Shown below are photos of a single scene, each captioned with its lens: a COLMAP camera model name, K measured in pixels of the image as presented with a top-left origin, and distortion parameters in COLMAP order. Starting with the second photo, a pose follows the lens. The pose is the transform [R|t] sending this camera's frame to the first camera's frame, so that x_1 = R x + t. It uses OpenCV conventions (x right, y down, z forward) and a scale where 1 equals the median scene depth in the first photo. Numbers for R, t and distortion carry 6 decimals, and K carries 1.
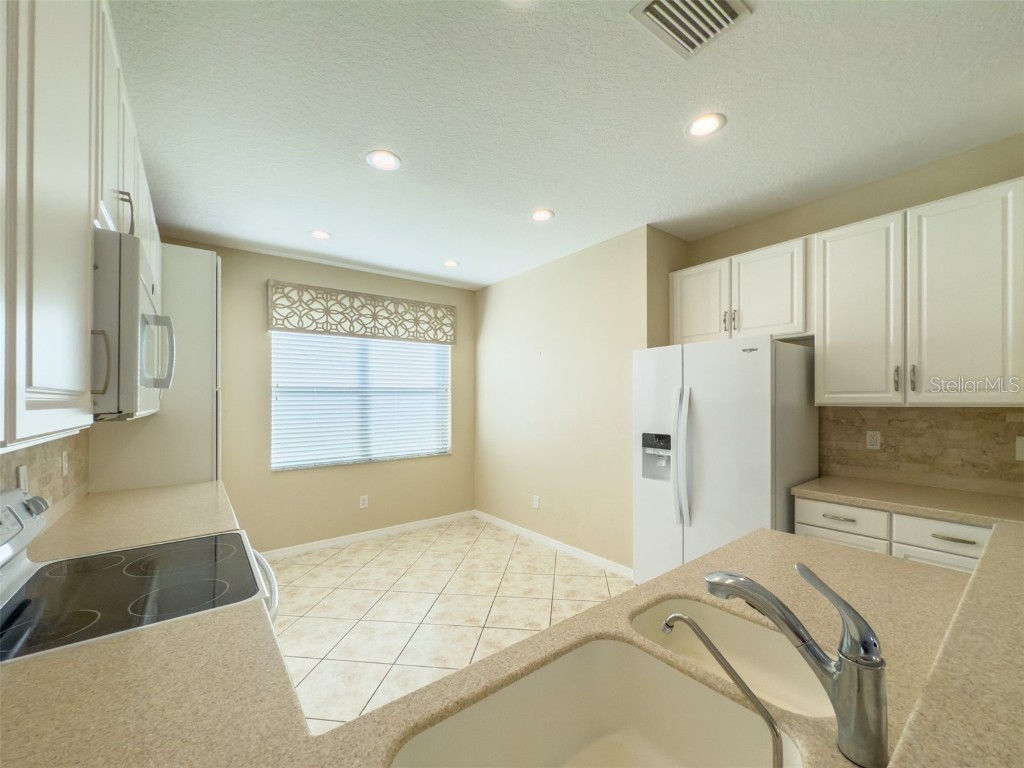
lens RADIAL K [[408.1, 0, 509.1], [0, 408.1, 401.4], [0, 0, 1]] dist [0.000454, 0.000046]
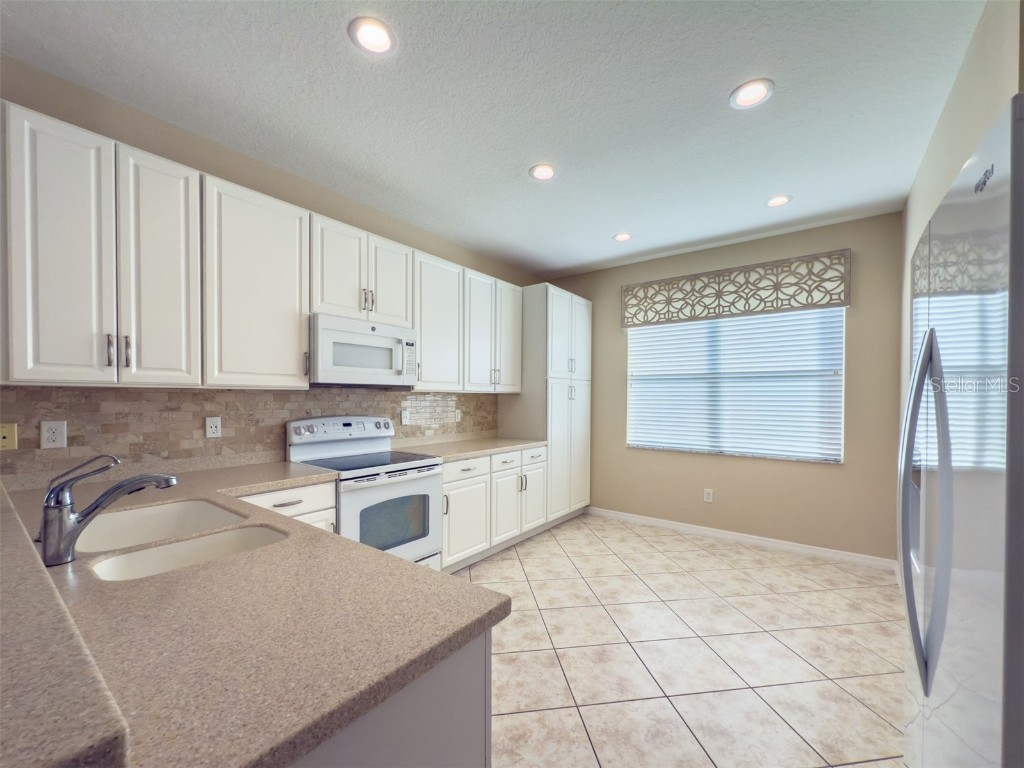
lens RADIAL K [[418.2, 0, 513.3], [0, 418.2, 400.3], [0, 0, 1]] dist [-0.000065, 0.000000]
pose [[0.280253, 0.026609, -0.959557, 0.480015], [-0.004303, 0.999640, 0.026464, 0.004666], [0.959916, -0.003288, 0.280267, 0.333959]]
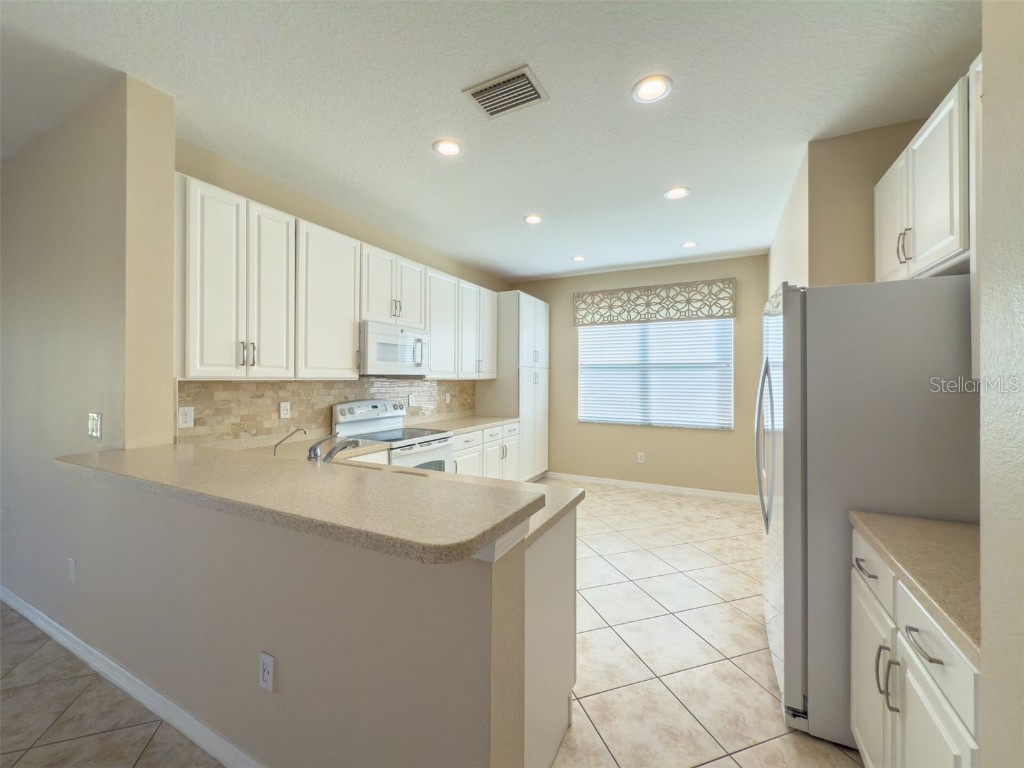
lens RADIAL K [[413.9, 0, 510.1], [0, 413.9, 373.9], [0, 0, 1]] dist [0.000082, 0.000016]
pose [[0.439601, 0.011077, -0.898125, 0.640080], [-0.005780, 0.999938, 0.009504, -0.014697], [0.898175, 0.001013, 0.439638, 0.117360]]
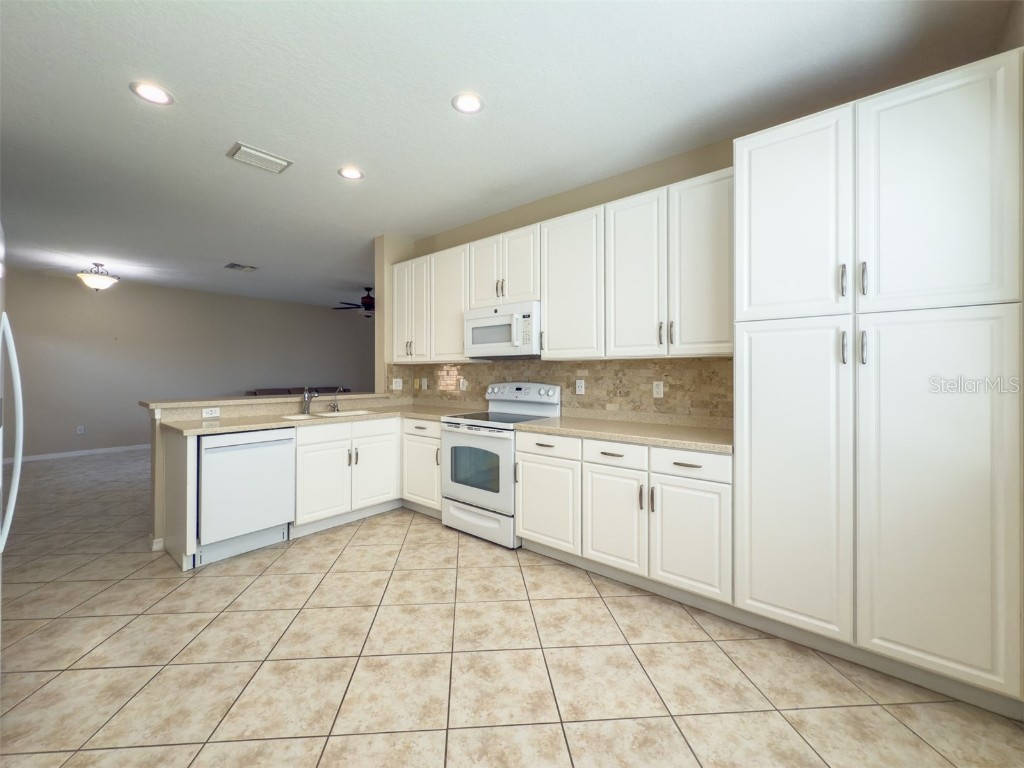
lens RADIAL K [[418.2, 0, 498.9], [0, 418.2, 370.9], [0, 0, 1]] dist [0.000529, -0.000100]
pose [[-0.976533, 0.017867, -0.214626, -0.098566], [0.019593, 0.999791, -0.005918, 0.034959], [0.214475, -0.009984, -0.976678, 1.179614]]
